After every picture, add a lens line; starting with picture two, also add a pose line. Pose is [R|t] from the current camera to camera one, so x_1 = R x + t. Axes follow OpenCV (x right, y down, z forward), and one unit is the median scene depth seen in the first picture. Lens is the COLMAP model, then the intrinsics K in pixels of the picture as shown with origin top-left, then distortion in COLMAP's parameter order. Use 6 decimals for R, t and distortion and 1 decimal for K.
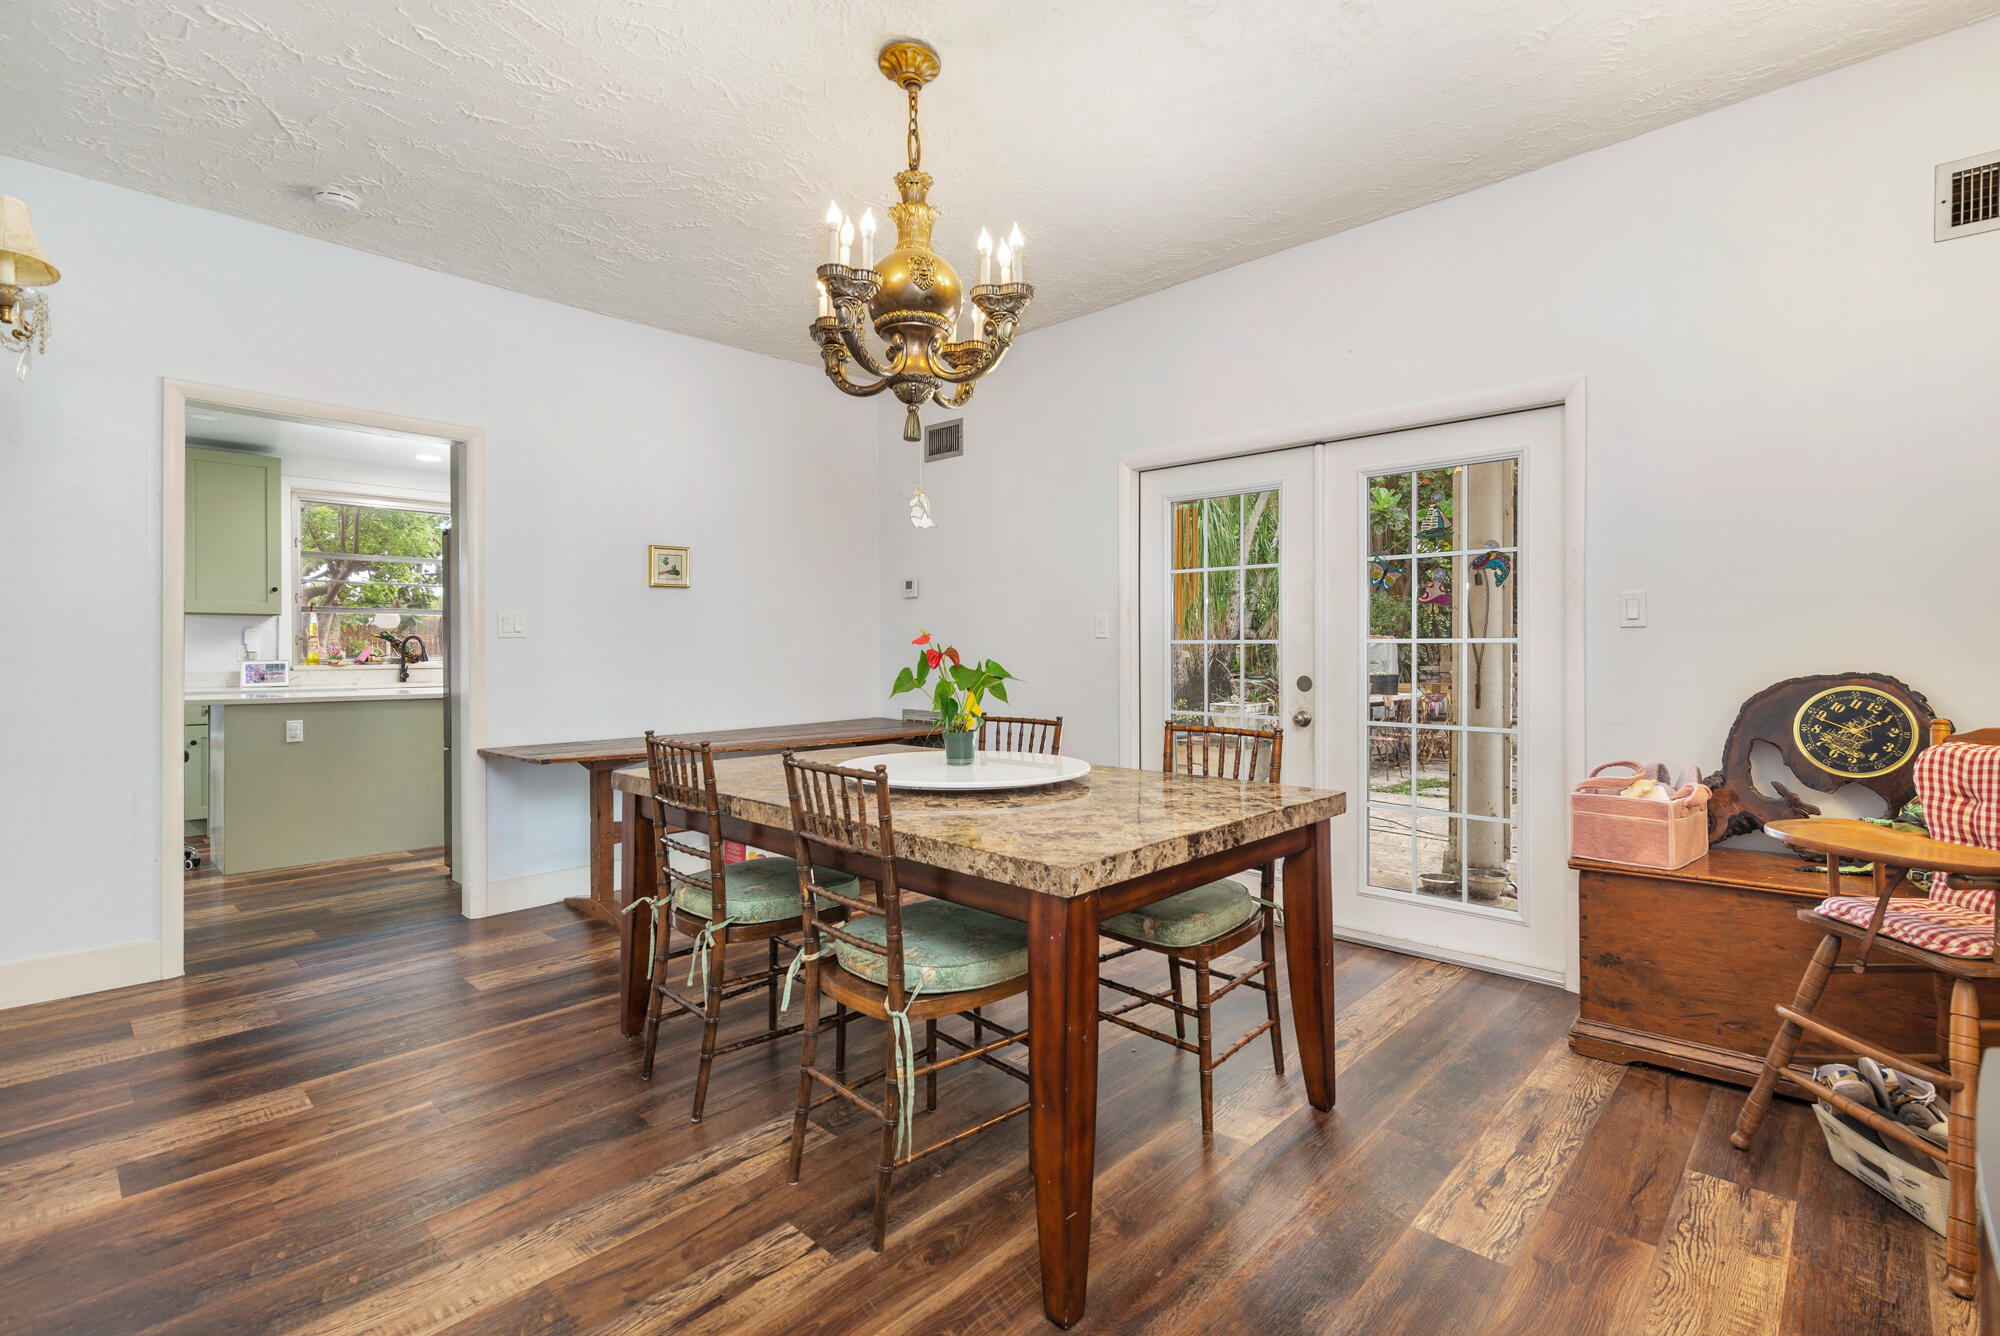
lens RADIAL K [[924.5, 0, 1012.4], [0, 924.5, 654.7], [0, 0, 1]] dist [0.026710, -0.000006]
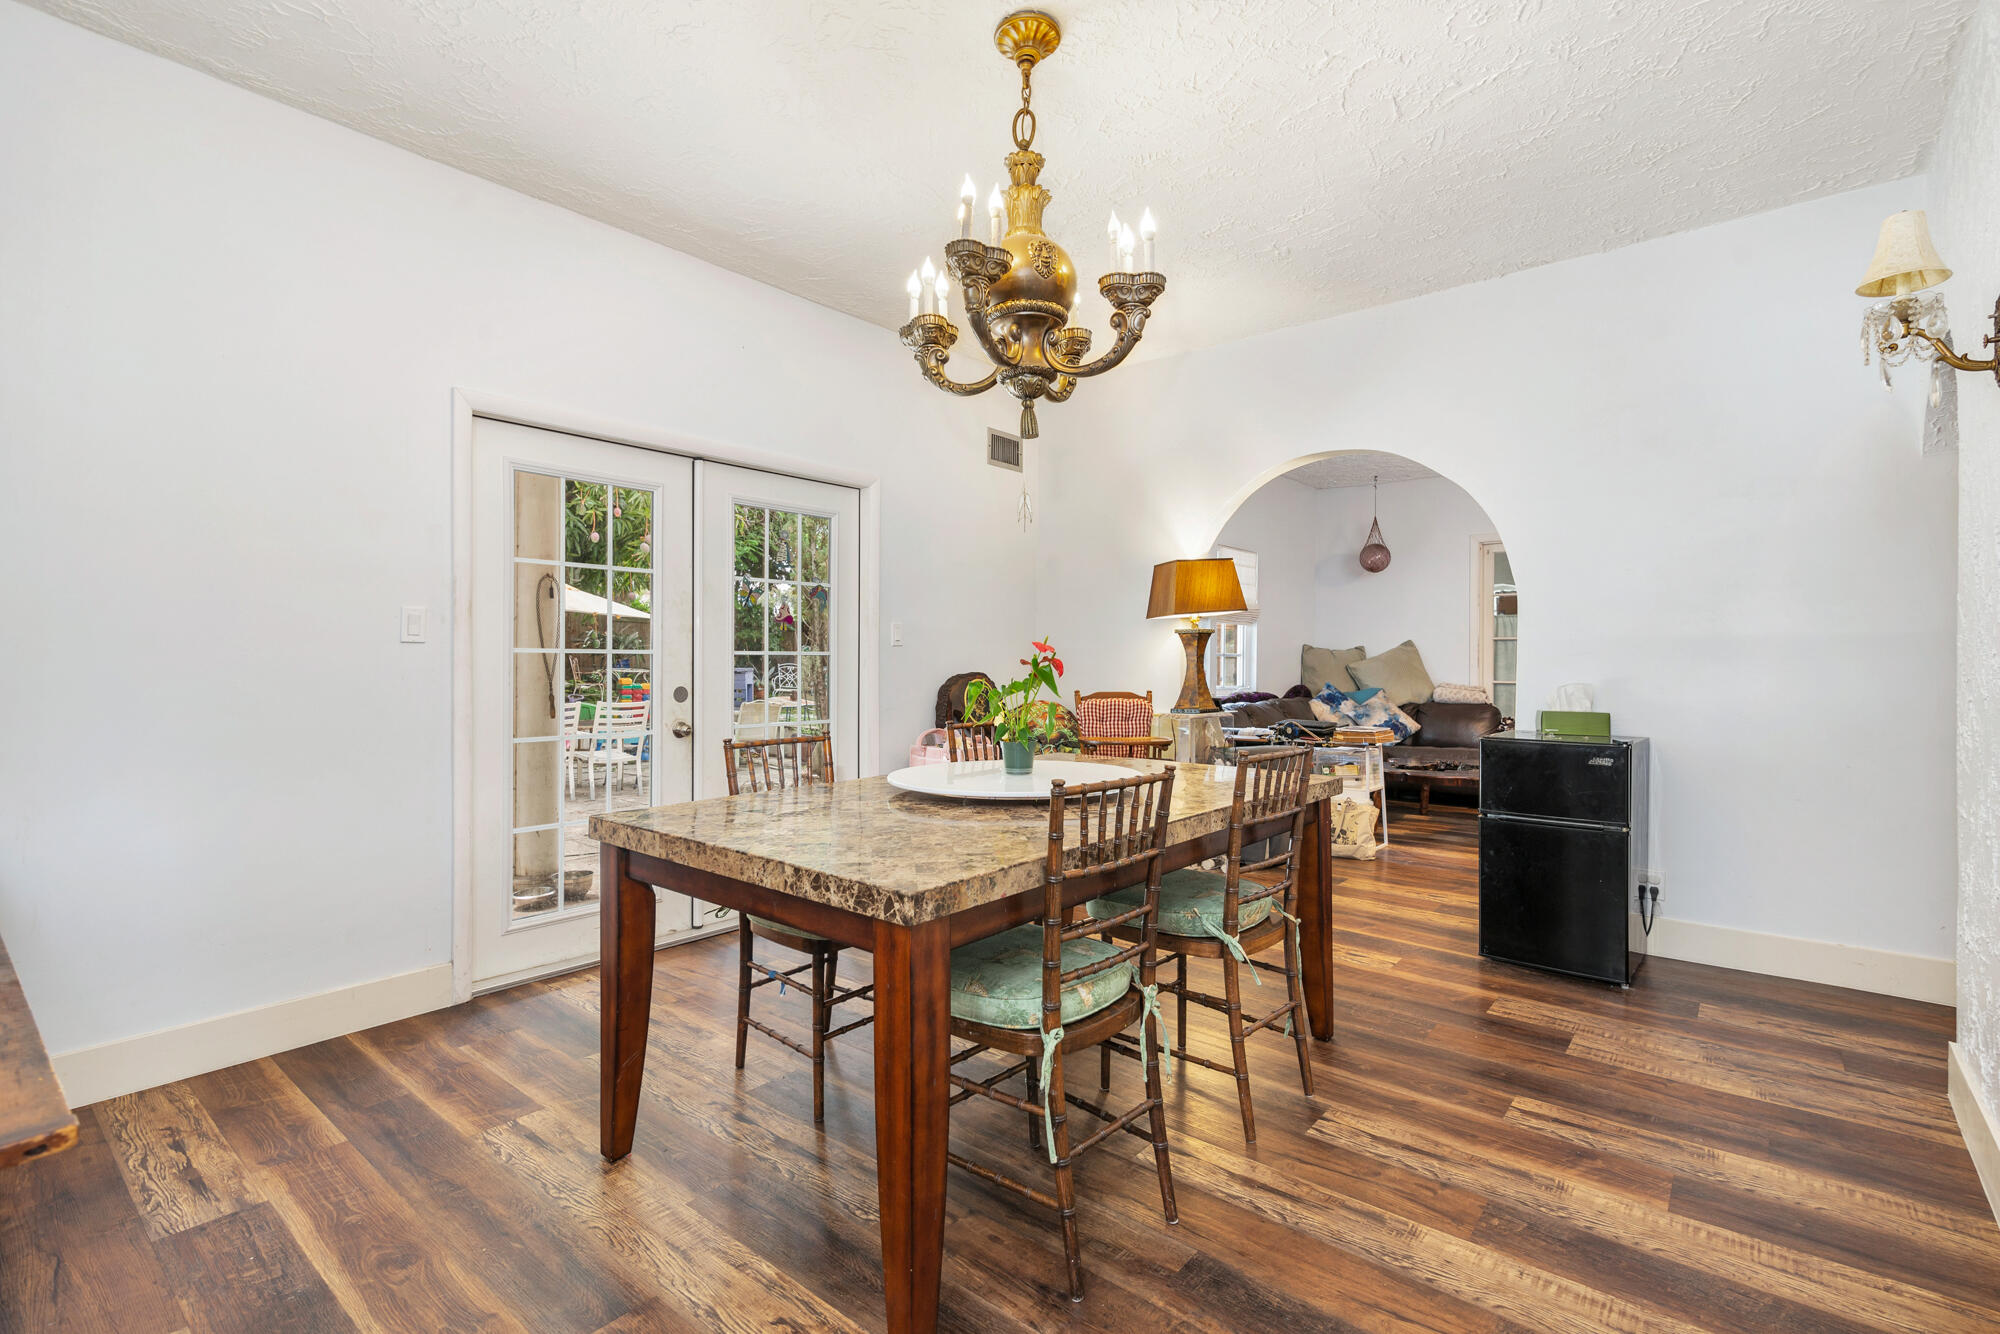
lens RADIAL K [[924.5, 0, 1012.4], [0, 924.5, 653.7], [0, 0, 1]] dist [0.026710, -0.000006]
pose [[-0.084059, 0.010193, 0.996409, -1.049427], [0.008147, 0.999921, -0.009542, 0.000219], [-0.996428, 0.007315, -0.084135, 1.097883]]
